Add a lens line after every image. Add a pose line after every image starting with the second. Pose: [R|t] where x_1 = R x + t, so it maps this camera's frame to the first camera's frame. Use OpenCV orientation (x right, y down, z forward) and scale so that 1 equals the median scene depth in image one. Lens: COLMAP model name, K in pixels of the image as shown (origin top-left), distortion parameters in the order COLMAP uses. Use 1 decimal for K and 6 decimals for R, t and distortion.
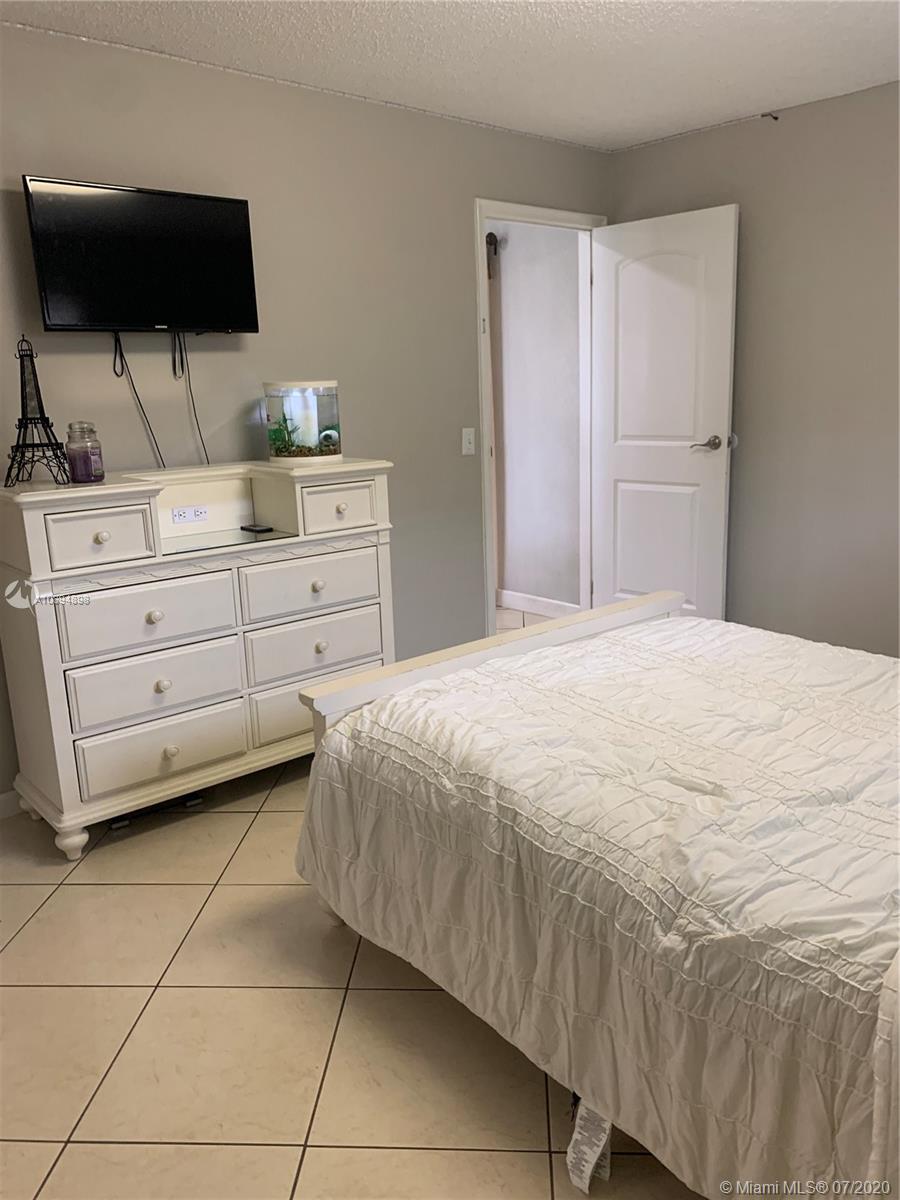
lens RADIAL K [[916.7, 0, 448.6], [0, 916.7, 600.8], [0, 0, 1]] dist [-0.001281, -0.018917]
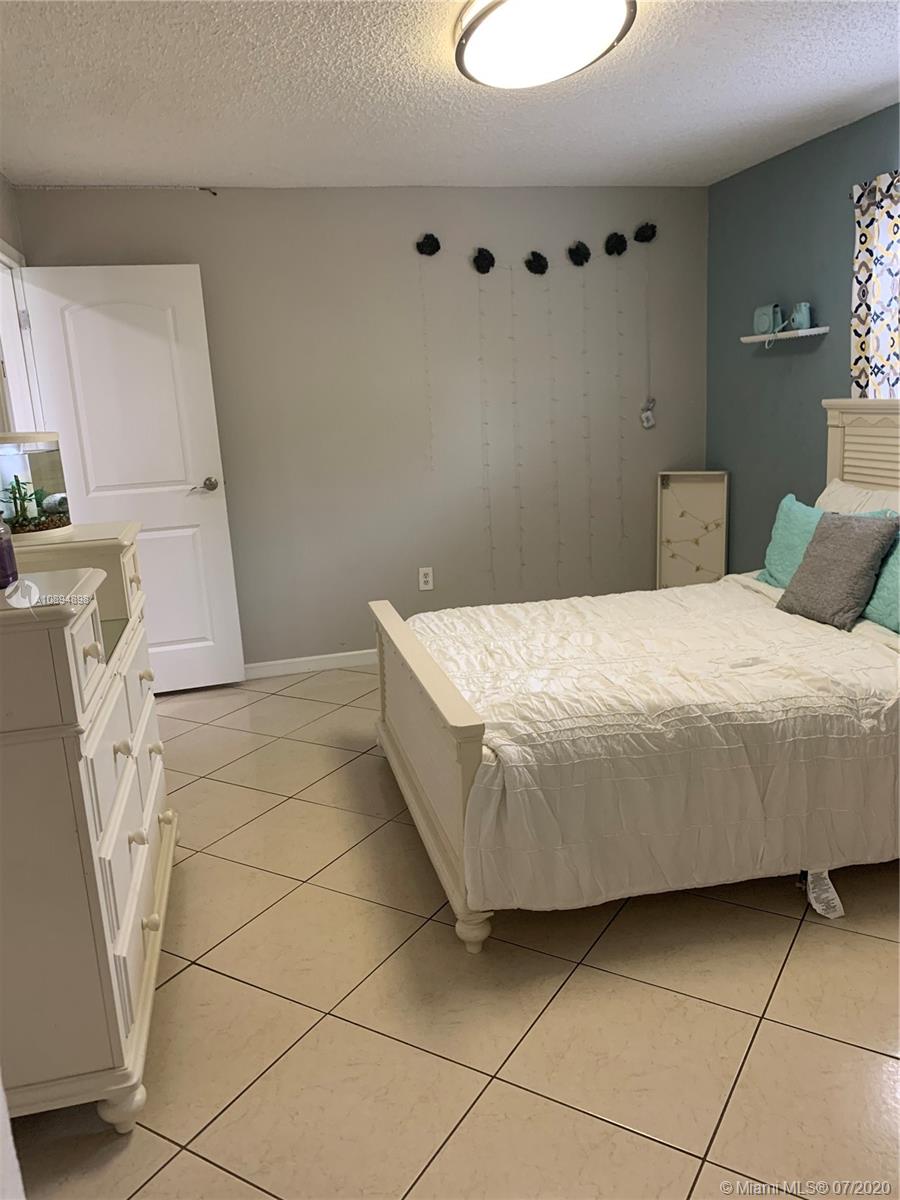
lens RADIAL K [[916.7, 0, 448.9], [0, 916.7, 598.6], [0, 0, 1]] dist [-0.001281, -0.018917]
pose [[0.457551, -0.182608, 0.870231, -0.575438], [0.239028, 0.967920, 0.077430, -0.064984], [-0.856454, 0.172582, 0.486521, 0.290861]]
